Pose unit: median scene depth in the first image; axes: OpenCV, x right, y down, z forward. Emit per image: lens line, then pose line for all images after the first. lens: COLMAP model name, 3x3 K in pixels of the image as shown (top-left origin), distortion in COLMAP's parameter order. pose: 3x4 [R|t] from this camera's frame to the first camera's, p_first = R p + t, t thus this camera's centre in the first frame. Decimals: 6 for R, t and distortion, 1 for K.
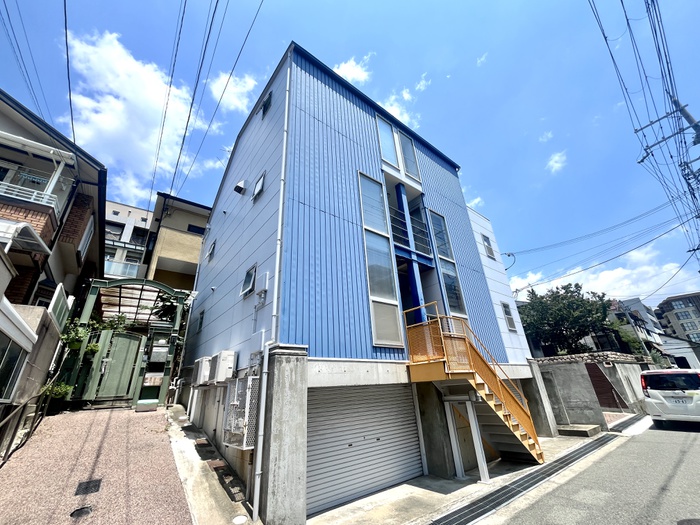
lens RADIAL K [[285.6, 0, 353.6], [0, 285.6, 268.1], [0, 0, 1]] dist [-0.006048, 0.000906]
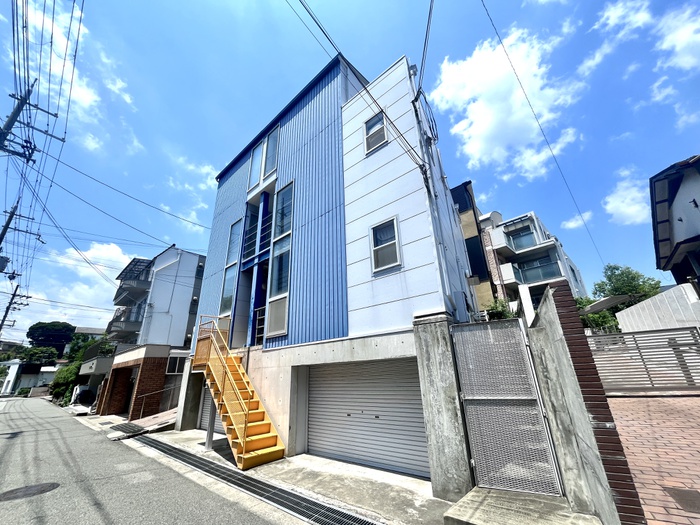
lens RADIAL K [[285.6, 0, 352.1], [0, 285.6, 256.7], [0, 0, 1]] dist [-0.006048, 0.000906]
pose [[0.164492, -0.314022, -0.935057, 1.456864], [0.433272, 0.874624, -0.217507, 0.394054], [0.886125, -0.369355, 0.279926, 1.105417]]
